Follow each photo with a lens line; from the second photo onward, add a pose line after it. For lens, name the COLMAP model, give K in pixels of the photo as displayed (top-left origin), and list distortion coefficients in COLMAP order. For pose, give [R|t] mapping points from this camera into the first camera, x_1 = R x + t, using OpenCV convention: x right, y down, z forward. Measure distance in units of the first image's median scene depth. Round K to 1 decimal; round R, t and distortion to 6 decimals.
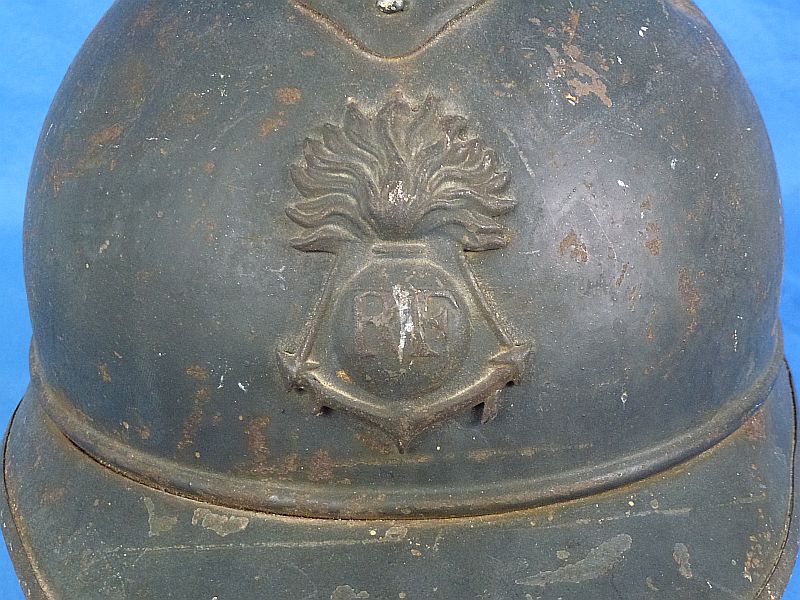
lens RADIAL K [[1315.2, 0, 400.0], [0, 1315.2, 300.0], [0, 0, 1]] dist [0.046558, -0.884812]
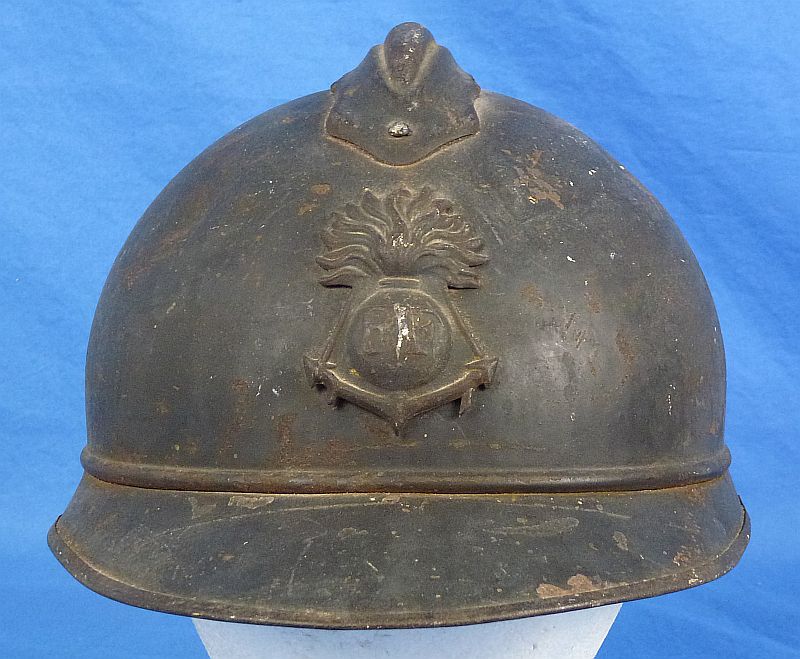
lens RADIAL K [[1602.1, 0, 400.0], [0, 1602.1, 329.5], [0, 0, 1]] dist [0.013025, 0.113544]
pose [[0.999562, 0.025505, -0.015035, 0.024991], [-0.028959, 0.947868, -0.317345, 0.511541], [0.006157, 0.317641, 0.948191, -0.519687]]
